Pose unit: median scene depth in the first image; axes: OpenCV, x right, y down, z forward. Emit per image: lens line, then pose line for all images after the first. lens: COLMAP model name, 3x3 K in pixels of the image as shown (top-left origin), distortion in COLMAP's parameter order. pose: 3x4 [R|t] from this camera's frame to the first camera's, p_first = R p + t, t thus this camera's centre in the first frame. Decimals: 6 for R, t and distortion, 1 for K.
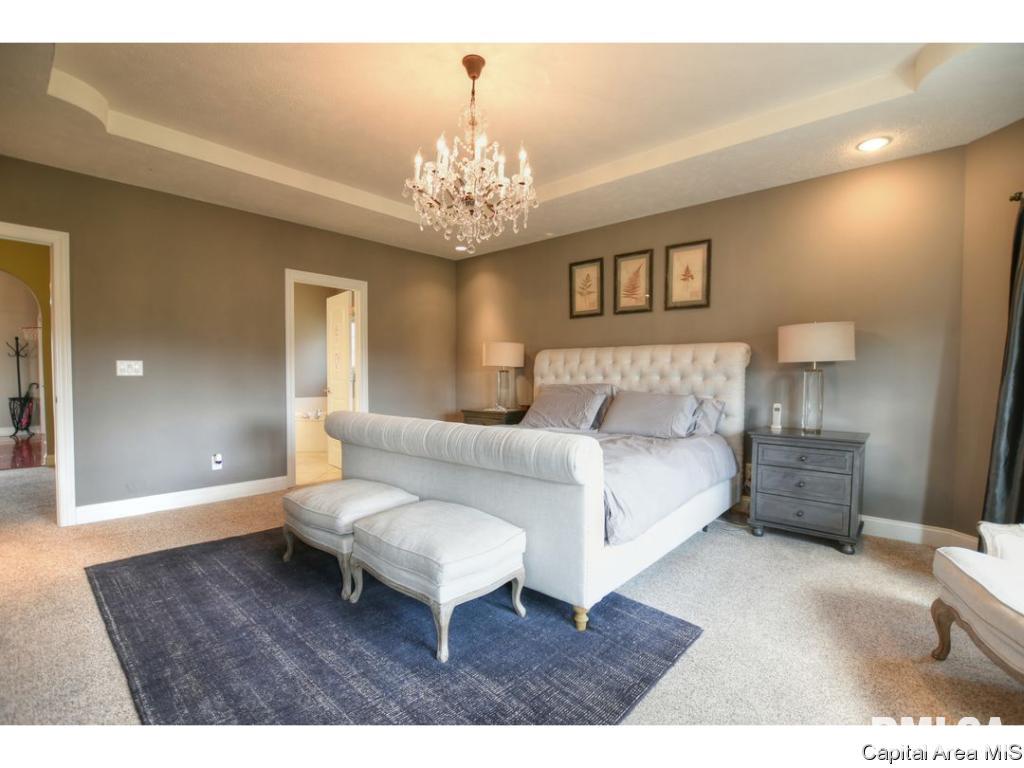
lens RADIAL K [[482.5, 0, 512.0], [0, 482.5, 384.0], [0, 0, 1]] dist [0.000007, 0.000036]
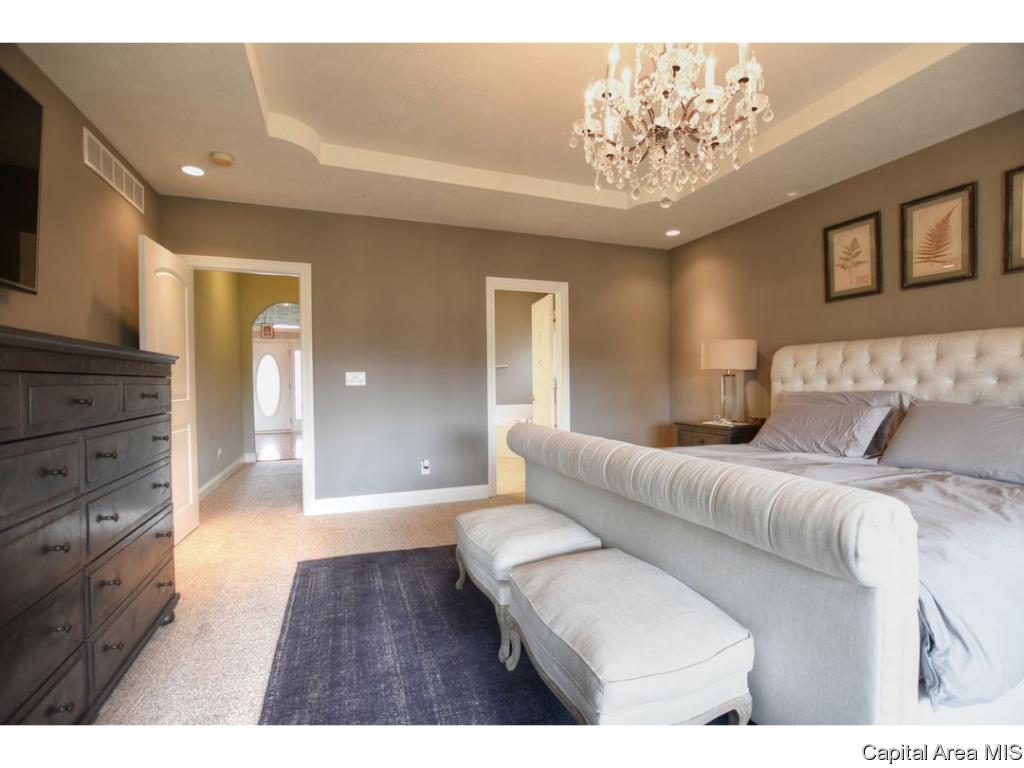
lens RADIAL K [[455.9, 0, 513.3], [0, 455.9, 388.1], [0, 0, 1]] dist [-0.030594, 0.004548]
pose [[0.888914, -0.005885, -0.458037, 0.012666], [0.004449, 0.999981, -0.004213, -0.004947], [0.458053, 0.001707, 0.888923, 0.229144]]
